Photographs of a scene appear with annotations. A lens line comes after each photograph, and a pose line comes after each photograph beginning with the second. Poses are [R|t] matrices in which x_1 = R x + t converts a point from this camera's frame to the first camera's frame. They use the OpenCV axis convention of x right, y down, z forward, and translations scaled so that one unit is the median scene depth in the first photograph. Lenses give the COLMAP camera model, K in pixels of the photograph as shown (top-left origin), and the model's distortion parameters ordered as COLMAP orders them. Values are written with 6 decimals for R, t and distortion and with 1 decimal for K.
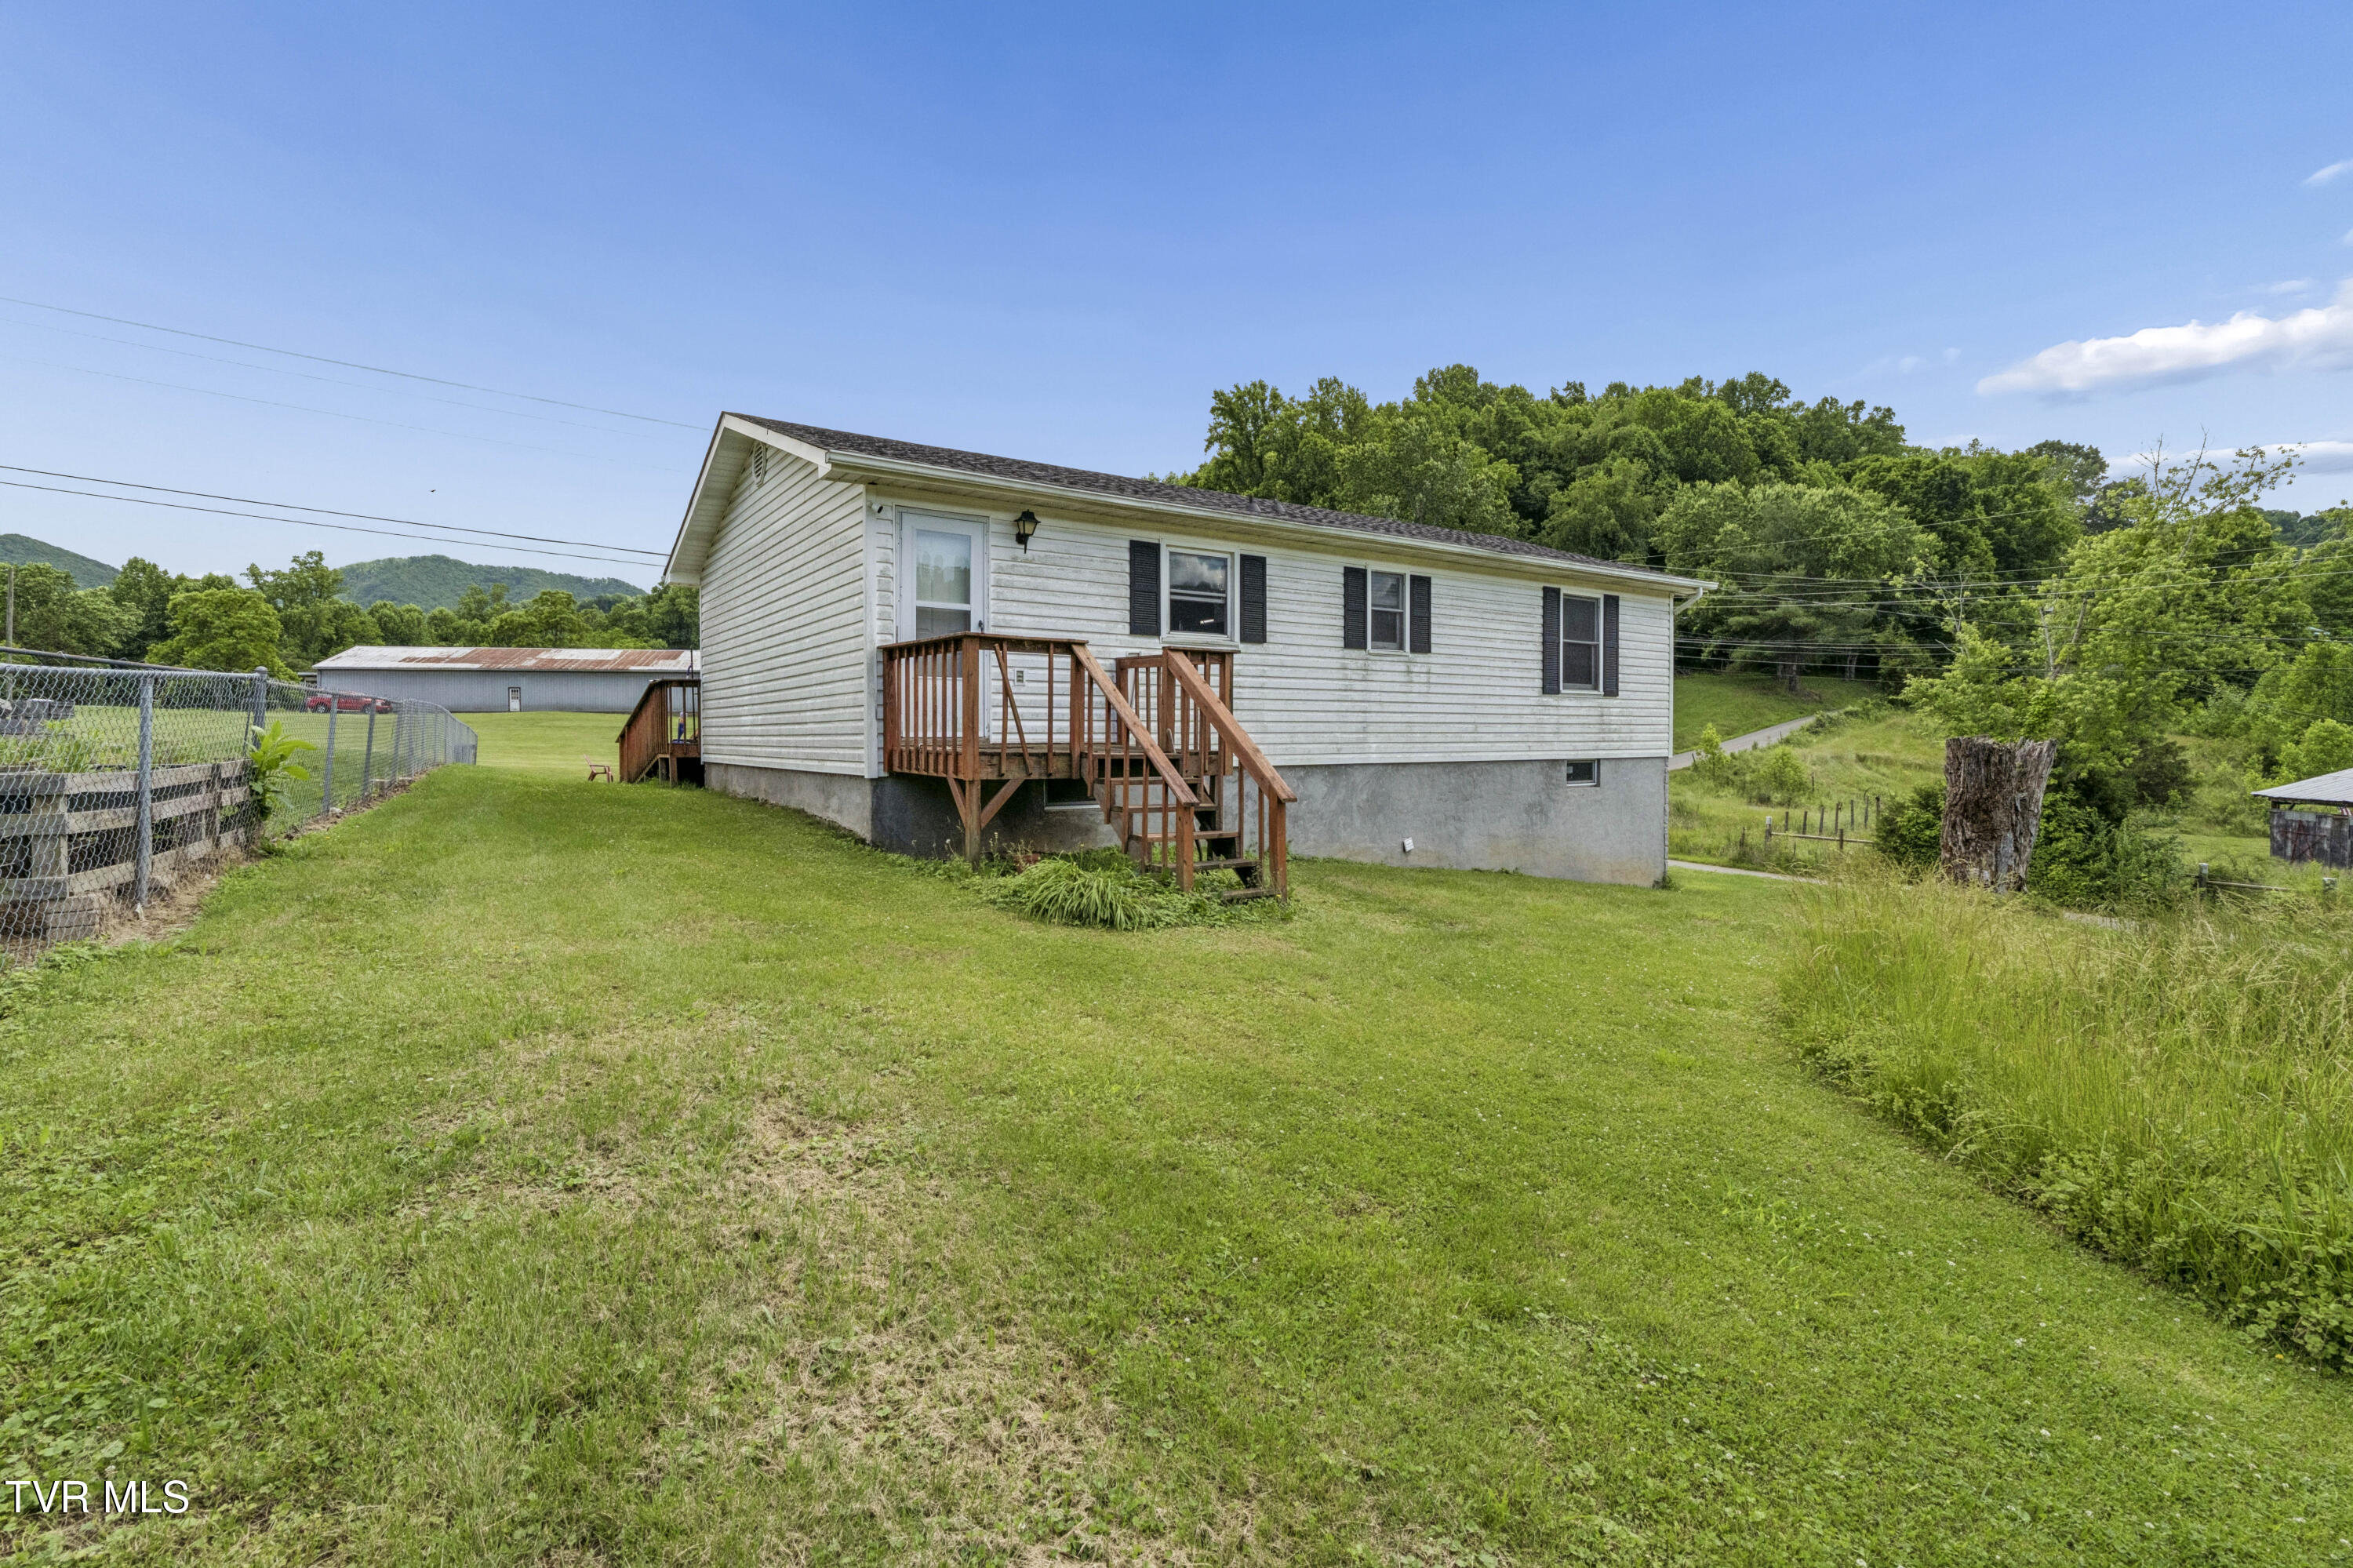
lens RADIAL K [[1068.6, 0, 1260.6], [0, 1068.6, 765.8], [0, 0, 1]] dist [-0.025987, -0.000102]
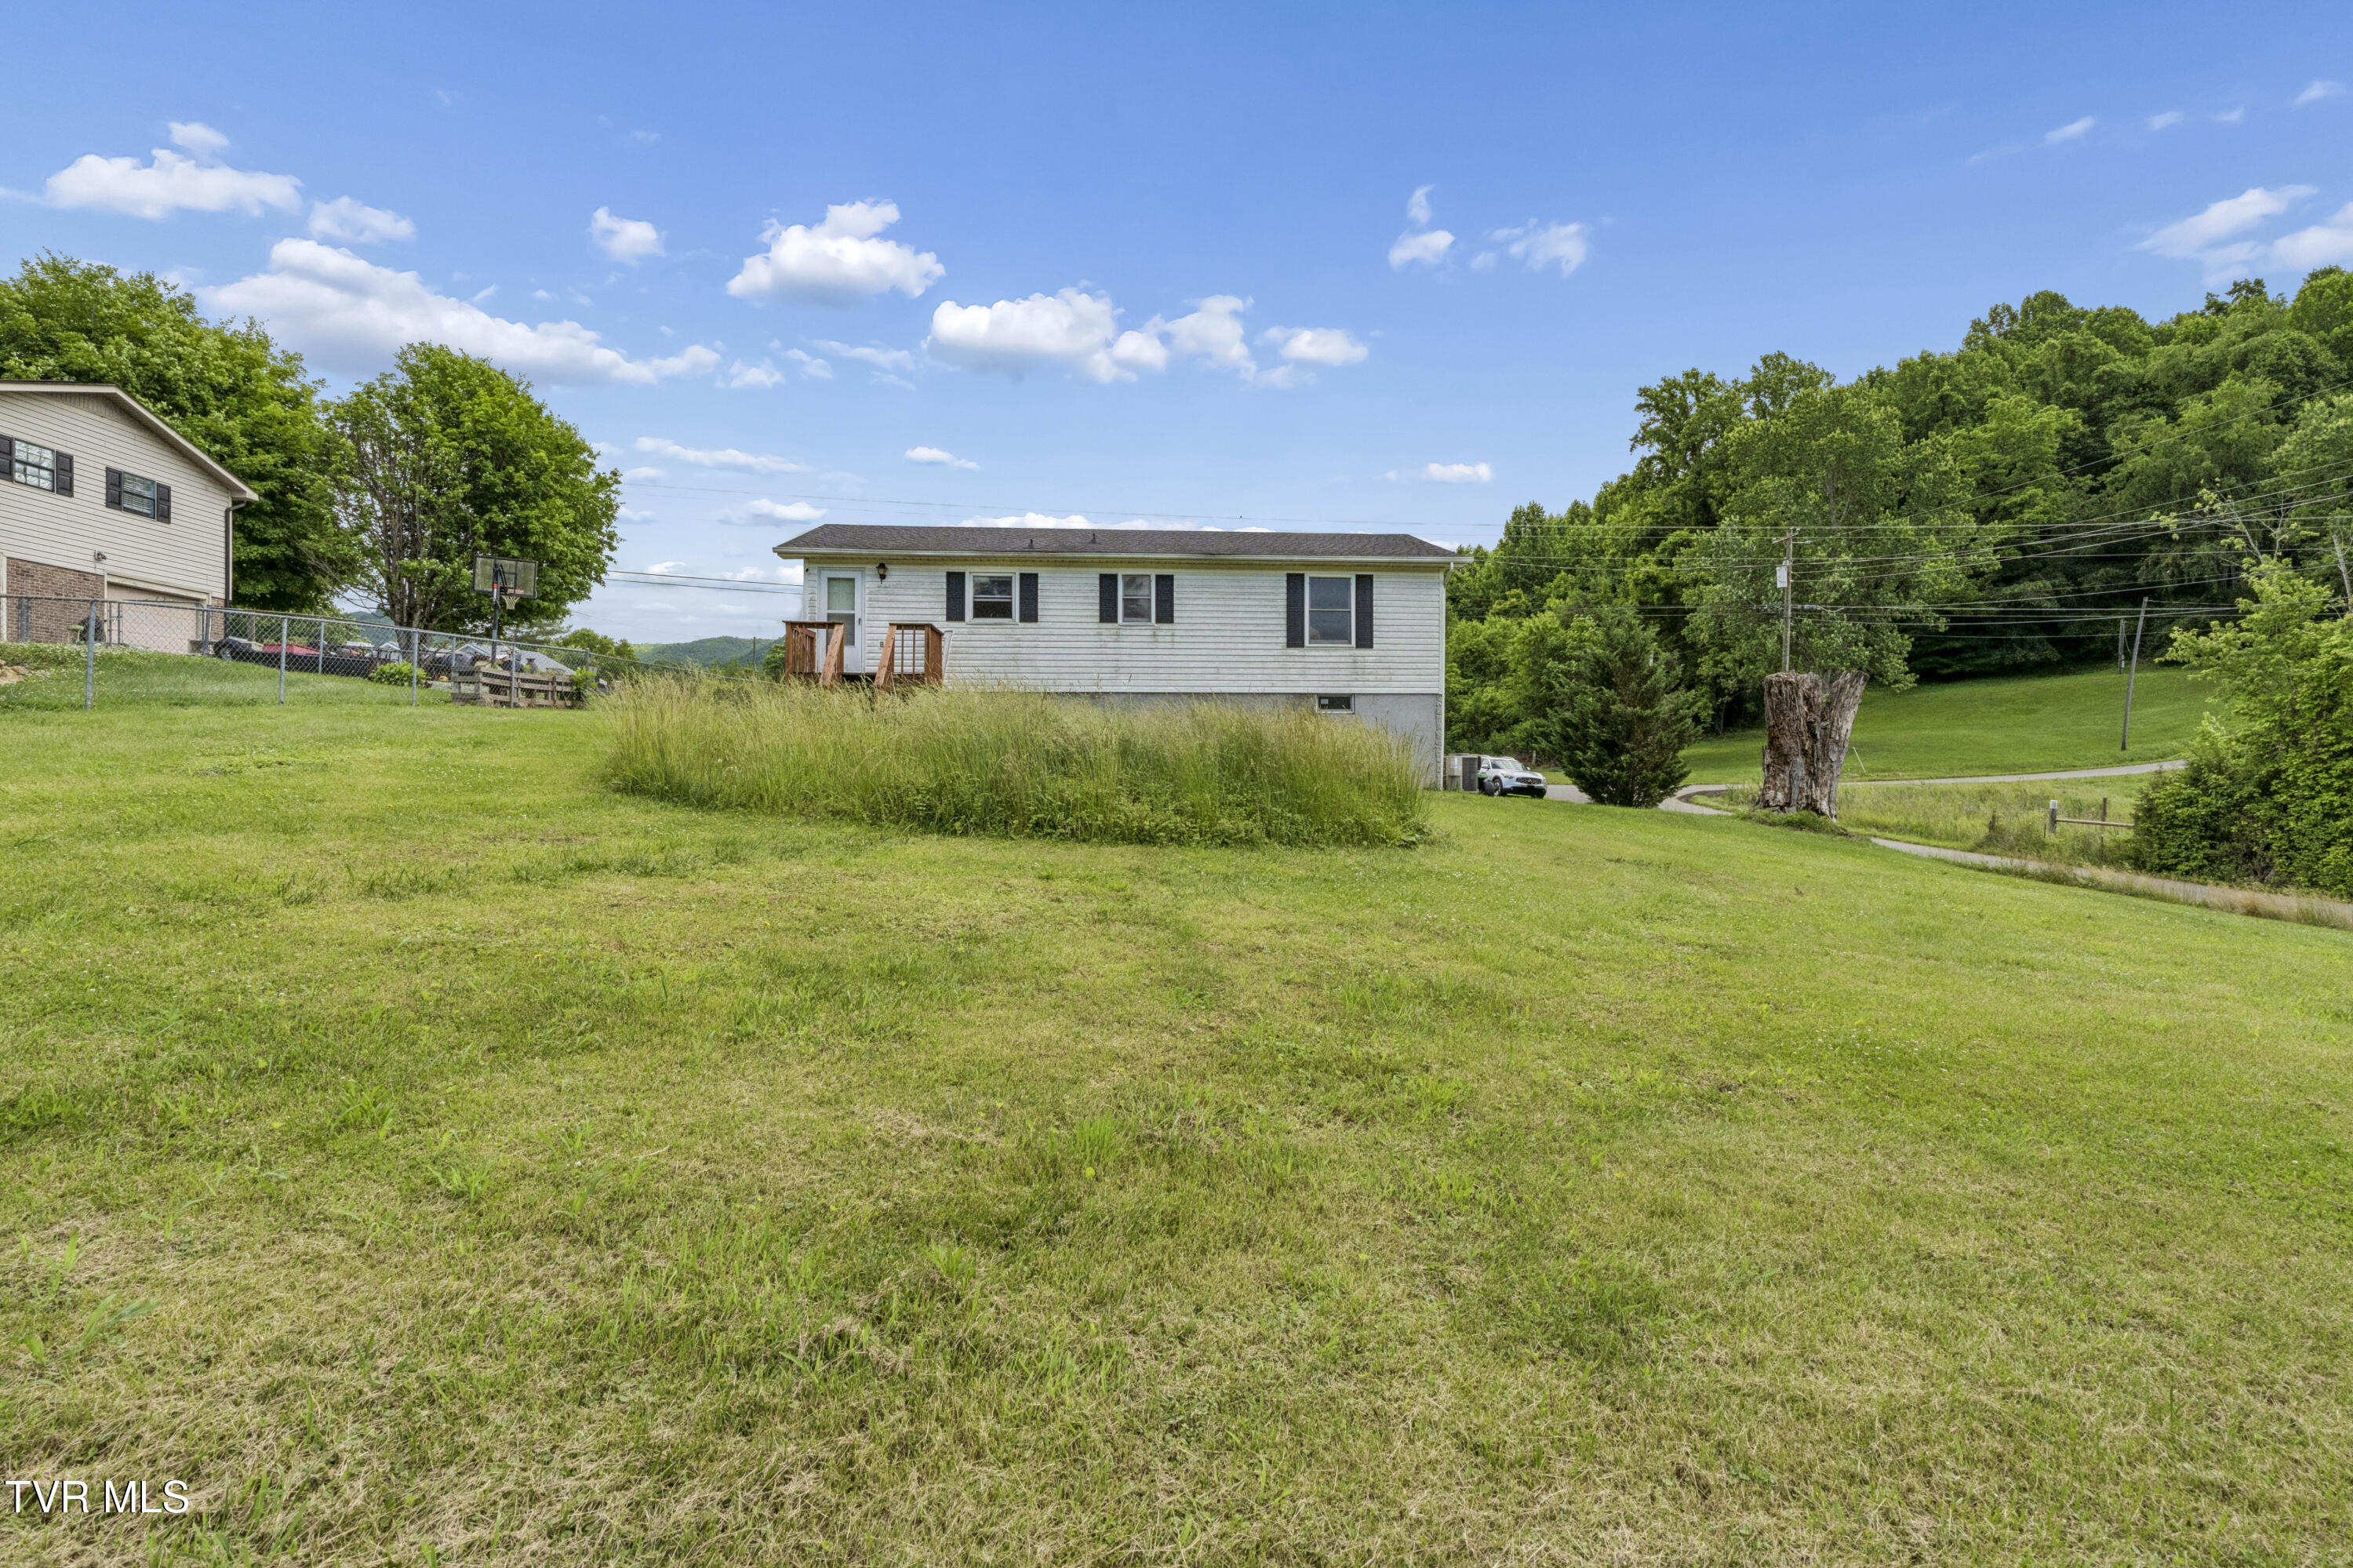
lens RADIAL K [[1136.1, 0, 1281.2], [0, 1136.1, 778.4], [0, 0, 1]] dist [-0.013408, 0.000254]
pose [[0.870808, 0.002394, -0.491618, 1.094764], [-0.010127, 0.999863, -0.013069, 0.140514], [0.491519, 0.016360, 0.870713, -0.369407]]
